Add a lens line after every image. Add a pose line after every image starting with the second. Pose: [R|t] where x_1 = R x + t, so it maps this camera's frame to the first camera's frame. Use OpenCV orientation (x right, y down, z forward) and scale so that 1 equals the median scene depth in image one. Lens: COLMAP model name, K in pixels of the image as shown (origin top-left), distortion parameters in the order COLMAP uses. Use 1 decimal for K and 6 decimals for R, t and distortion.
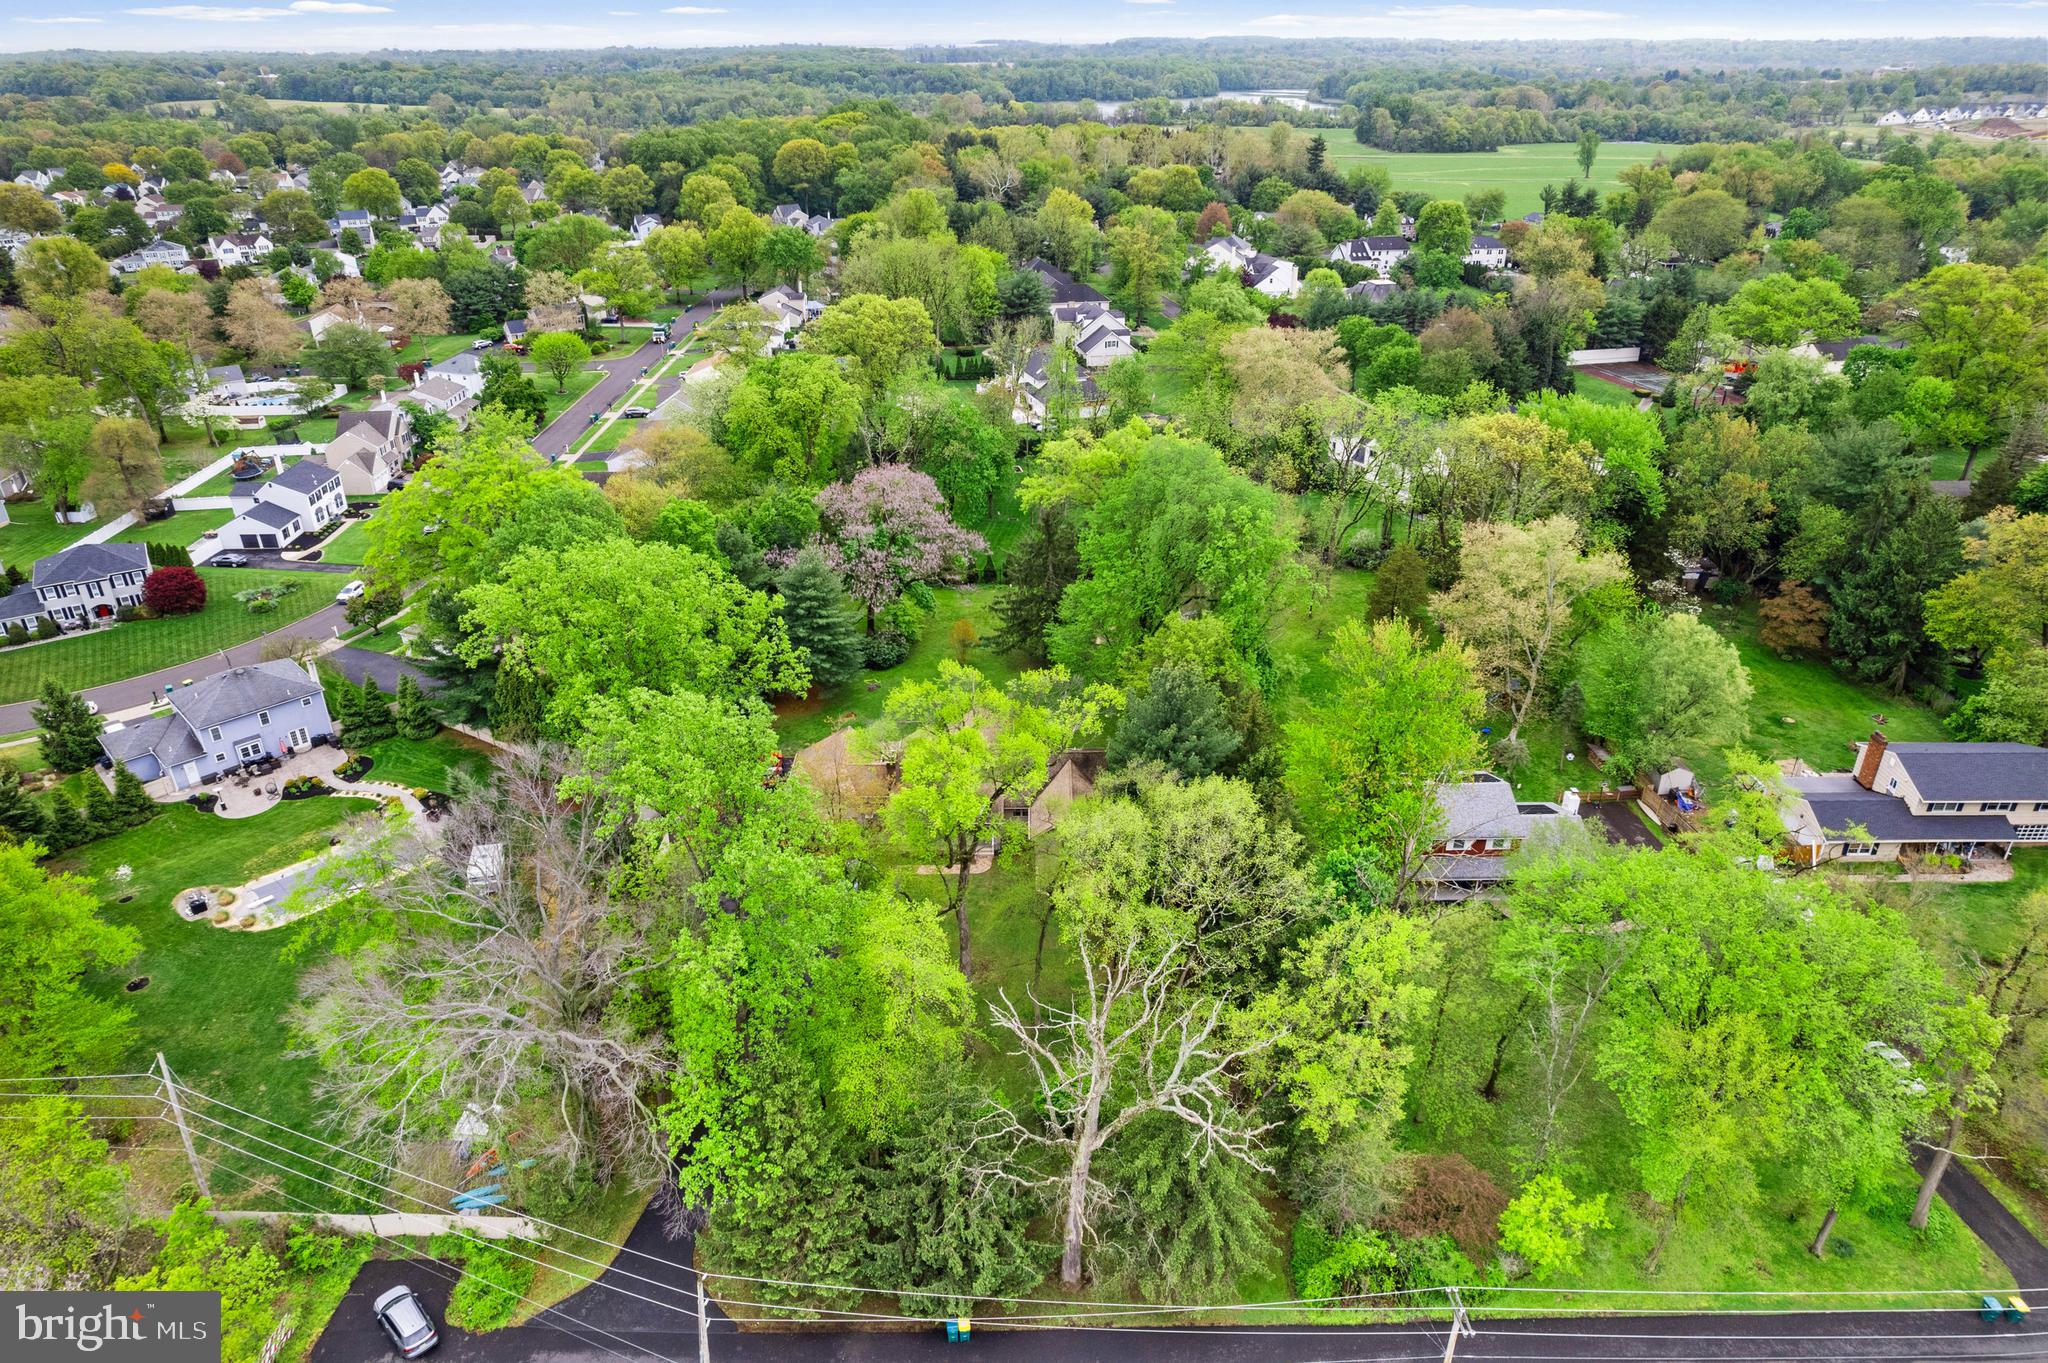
lens RADIAL K [[1279.5, 0, 1035.9], [0, 1279.5, 674.8], [0, 0, 1]] dist [-0.093239, 0.077381]
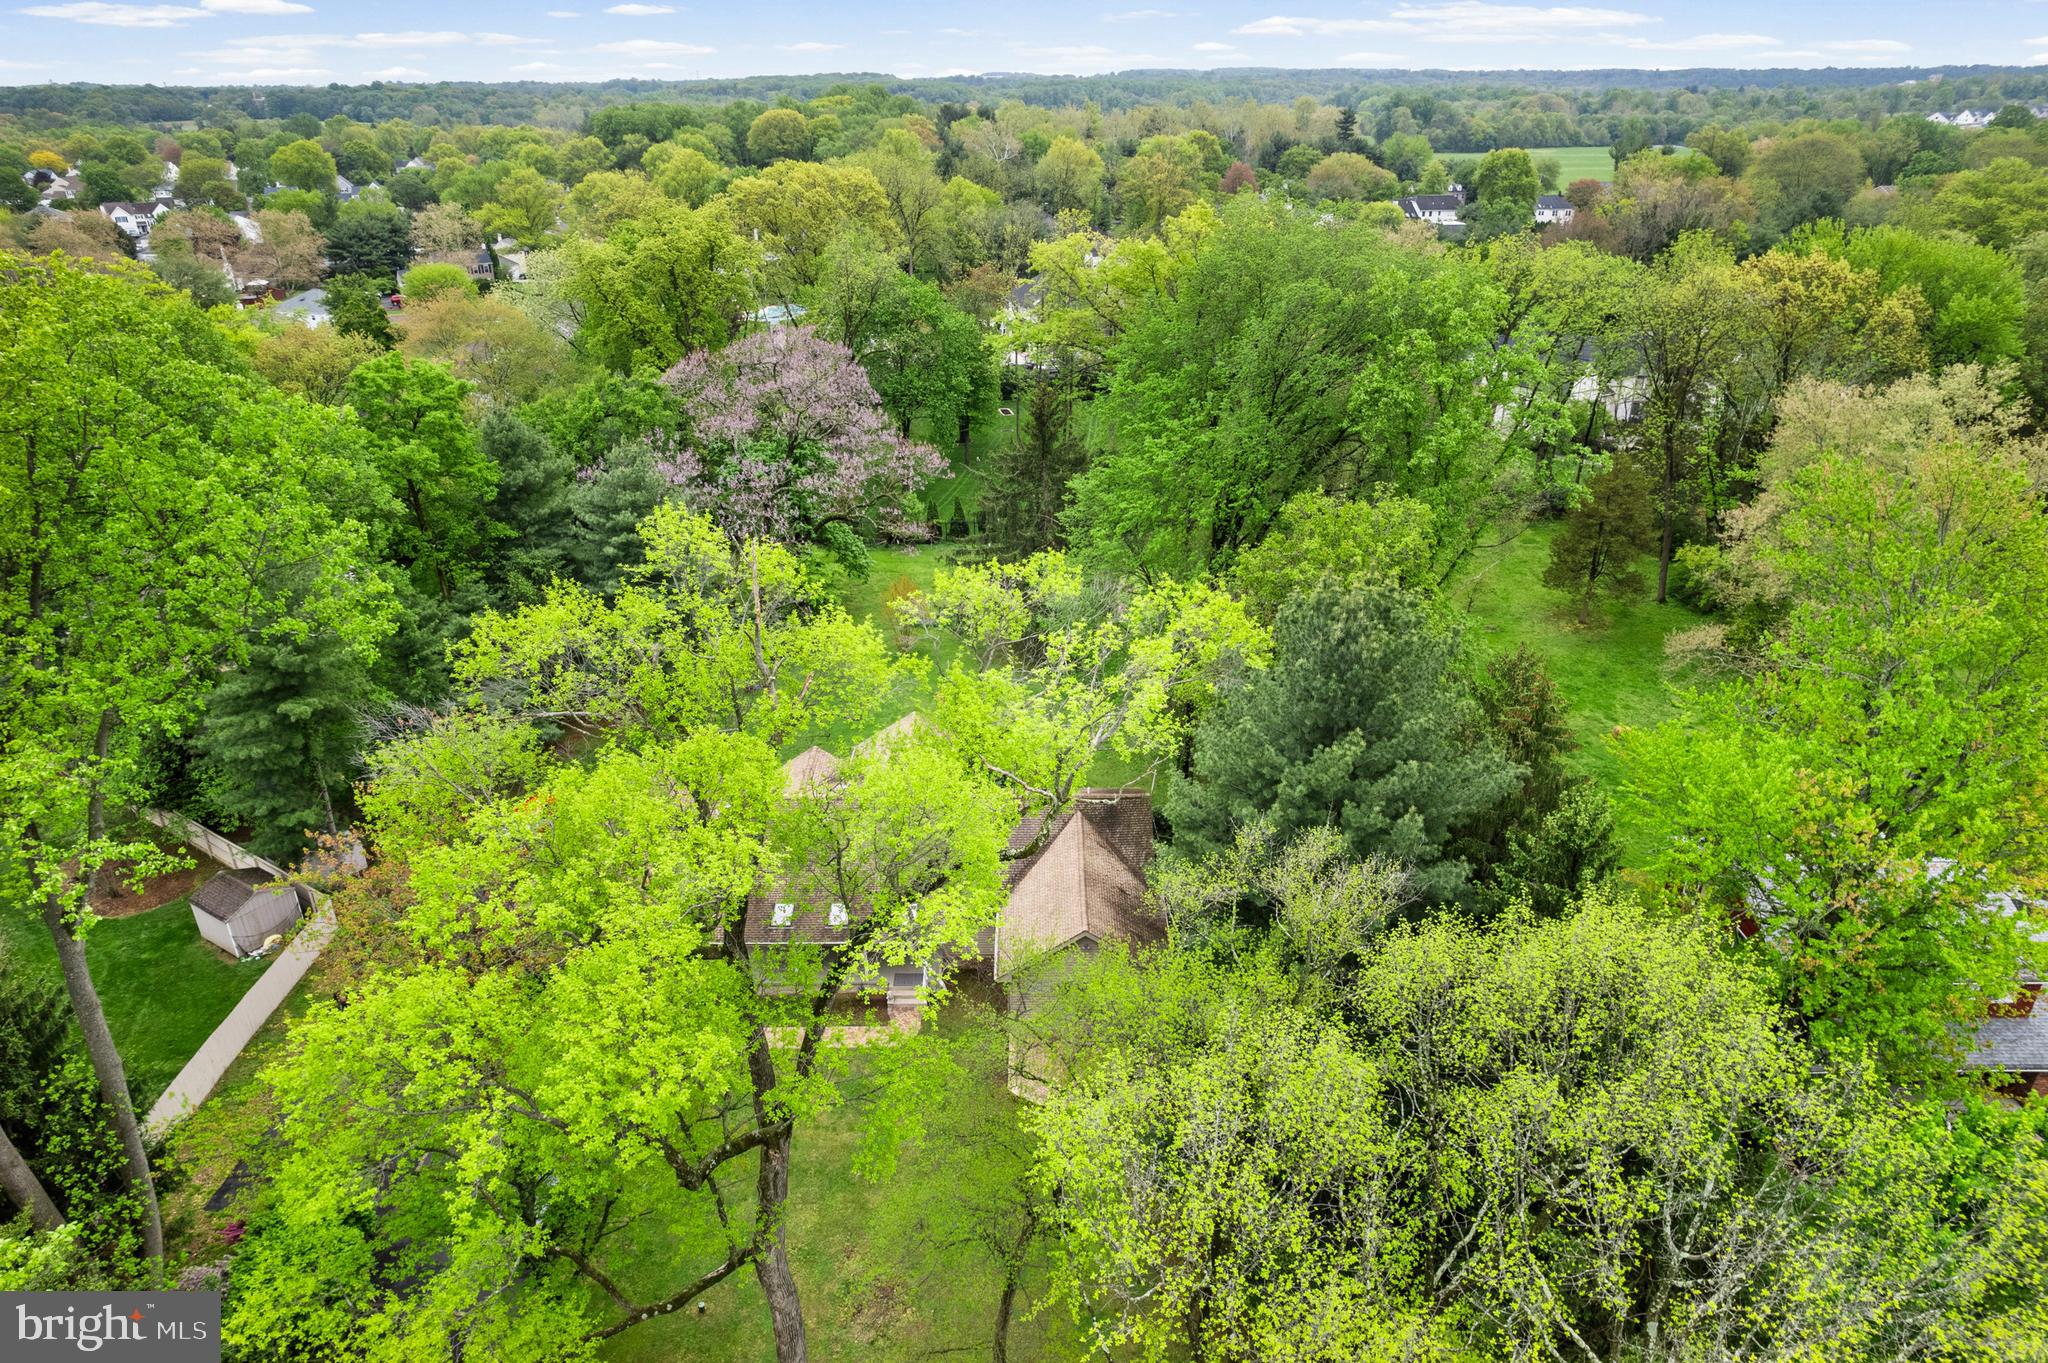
lens RADIAL K [[1279.5, 0, 1035.9], [0, 1279.5, 674.8], [0, 0, 1]] dist [-0.093239, 0.077381]
pose [[0.999988, -0.001628, -0.004724, 0.006875], [0.001503, 0.999652, -0.026351, 0.014237], [0.004766, 0.026343, 0.999642, 0.279106]]
